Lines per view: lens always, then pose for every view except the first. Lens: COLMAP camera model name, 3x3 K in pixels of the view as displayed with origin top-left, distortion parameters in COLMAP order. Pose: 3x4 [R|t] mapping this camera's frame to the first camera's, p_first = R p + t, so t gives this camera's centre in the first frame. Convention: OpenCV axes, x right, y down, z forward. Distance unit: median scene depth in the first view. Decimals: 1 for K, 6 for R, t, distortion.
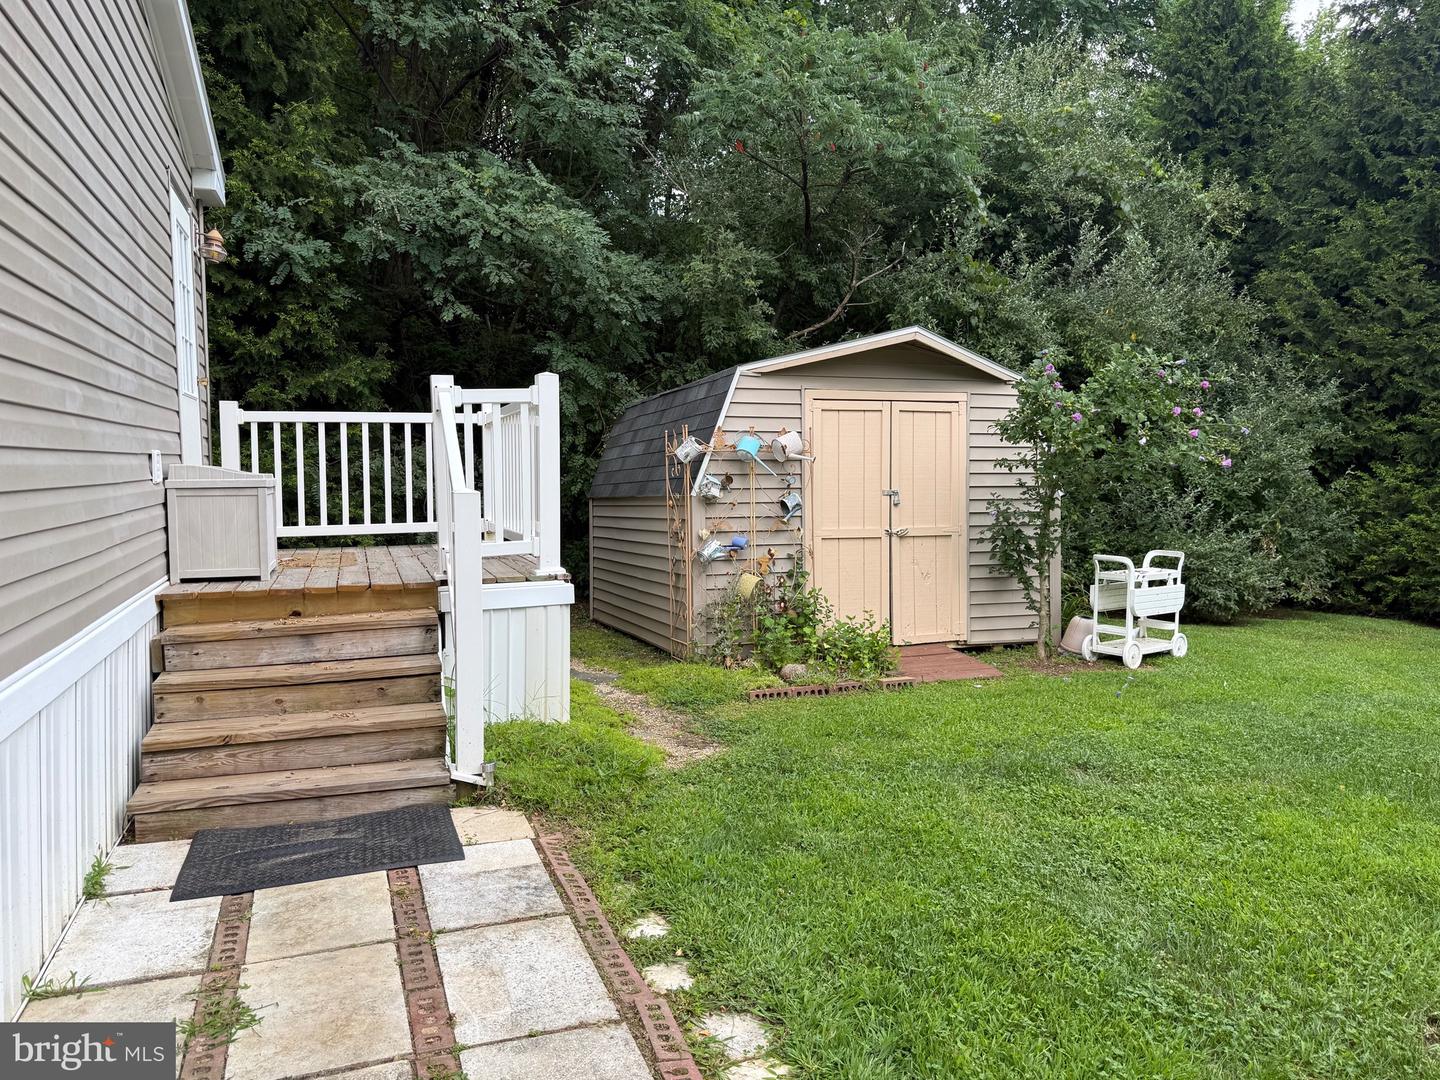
lens RADIAL K [[1018.8, 0, 720.0], [0, 1018.8, 540.0], [0, 0, 1]] dist [0.148874, -0.220364]
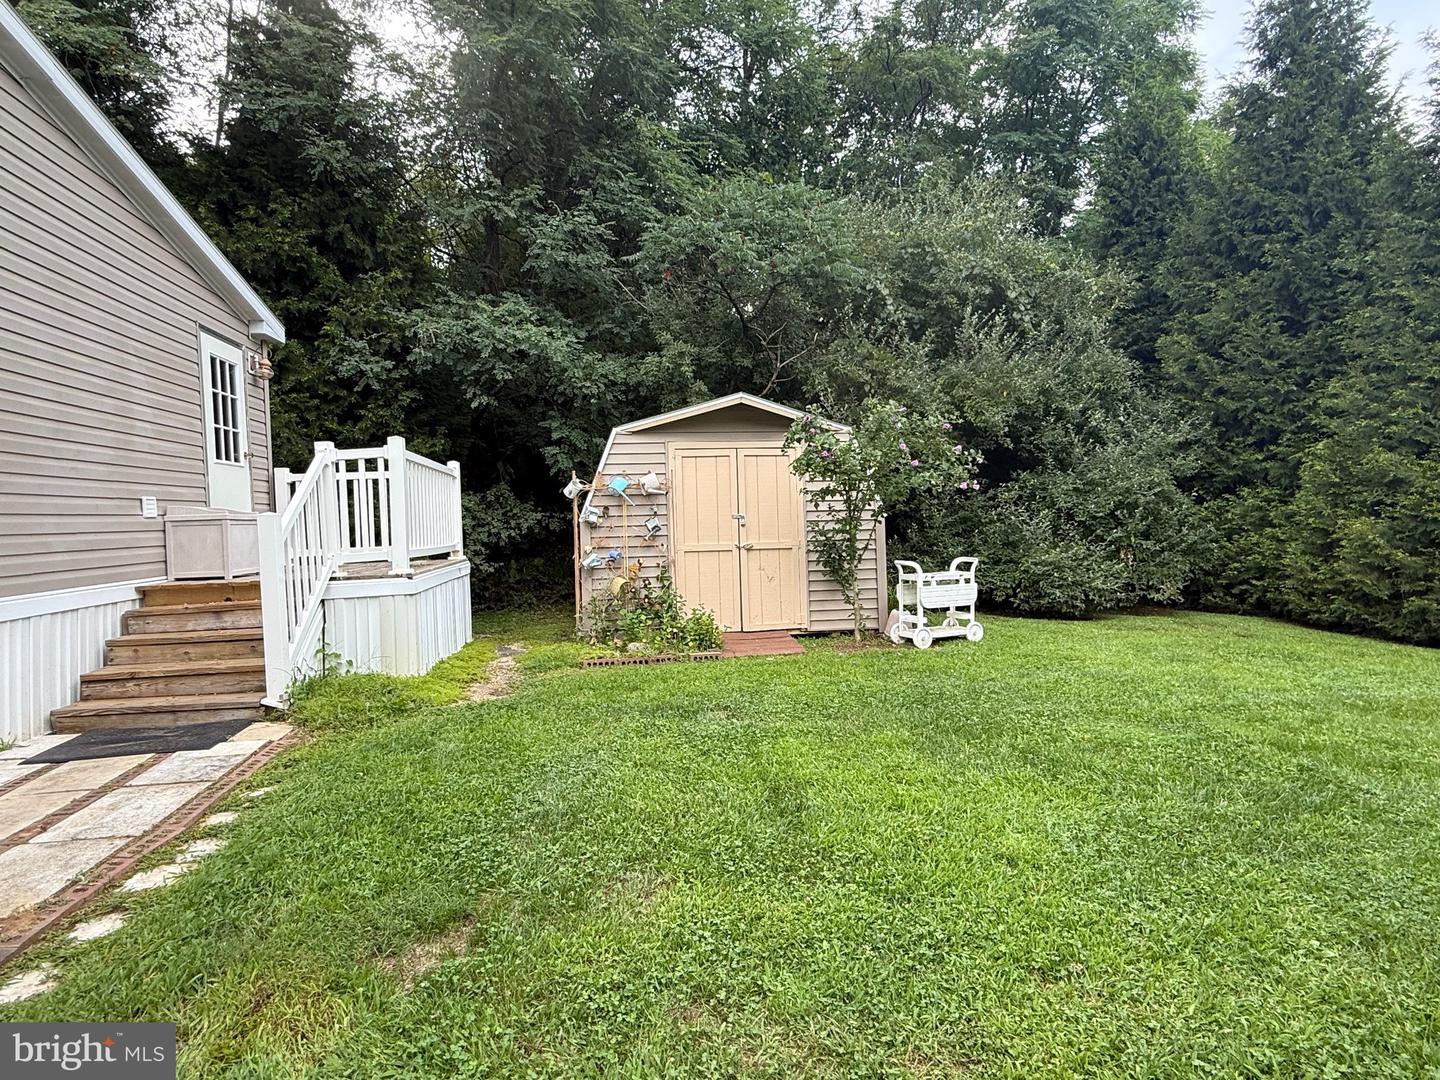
lens RADIAL K [[781.9, 0, 720.0], [0, 781.9, 540.0], [0, 0, 1]] dist [0.002556, 0.001530]
pose [[0.980877, -0.020756, -0.193520, 0.348448], [0.013383, 0.999137, -0.039330, 0.024588], [0.194170, 0.035988, 0.980308, -0.003824]]
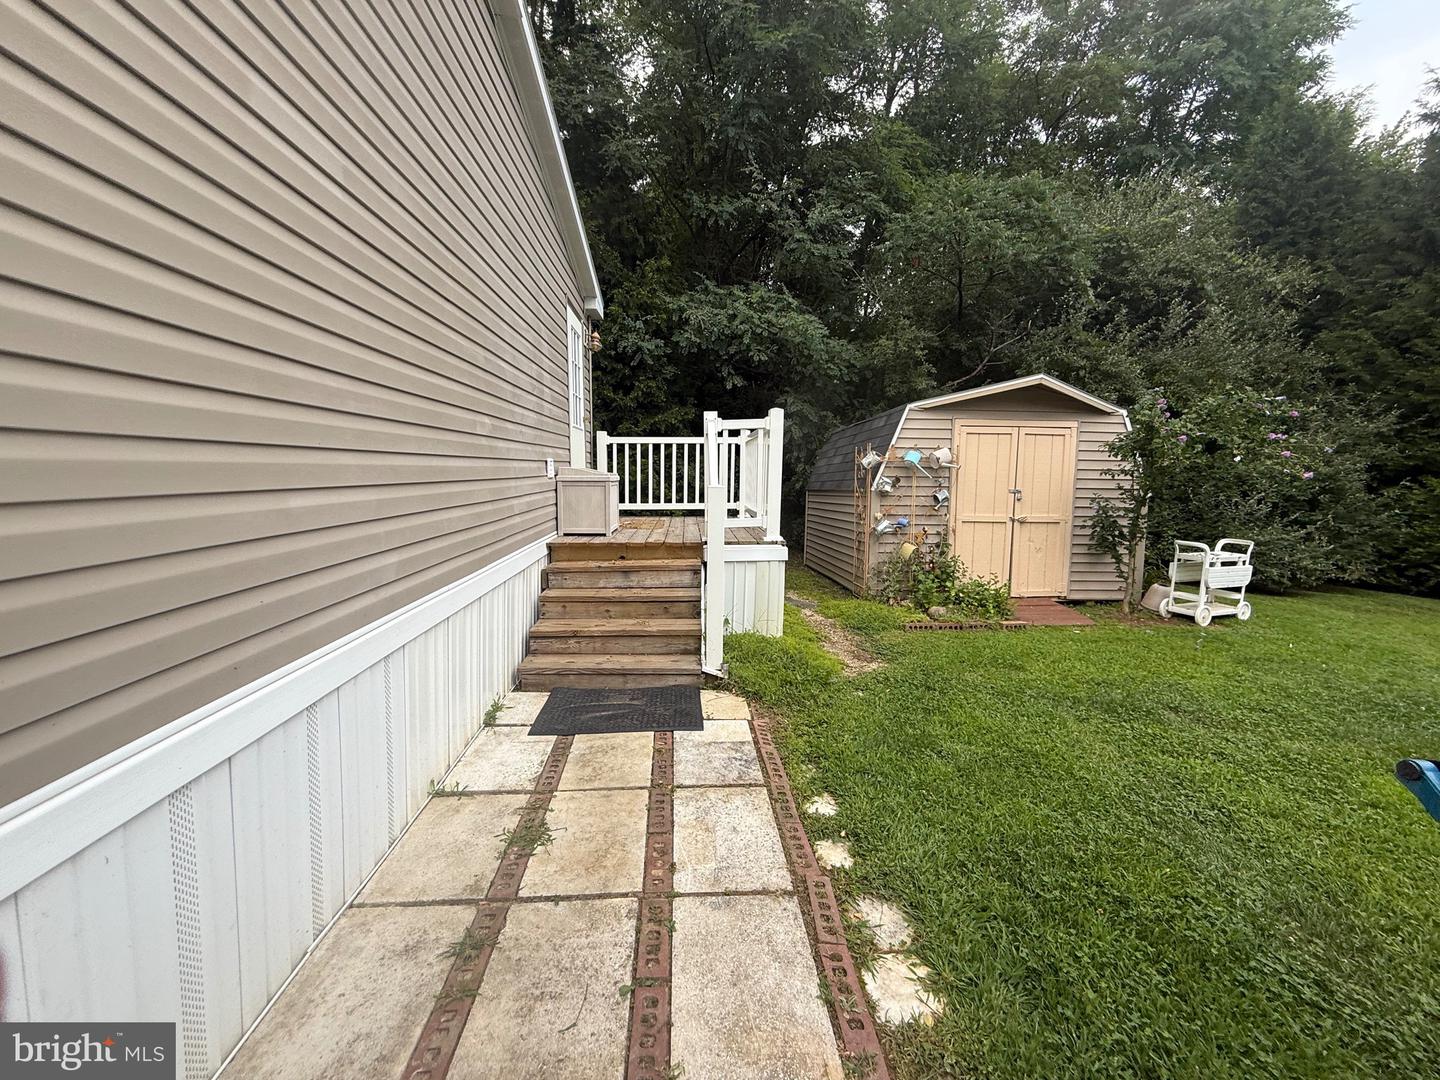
lens RADIAL K [[580.9, 0, 714.2], [0, 580.9, 541.6], [0, 0, 1]] dist [0.001660, -0.000155]
pose [[0.956880, 0.047242, -0.286617, -0.000445], [-0.032870, 0.997959, 0.054753, -0.006910], [0.288618, -0.042971, 0.956479, 0.097386]]
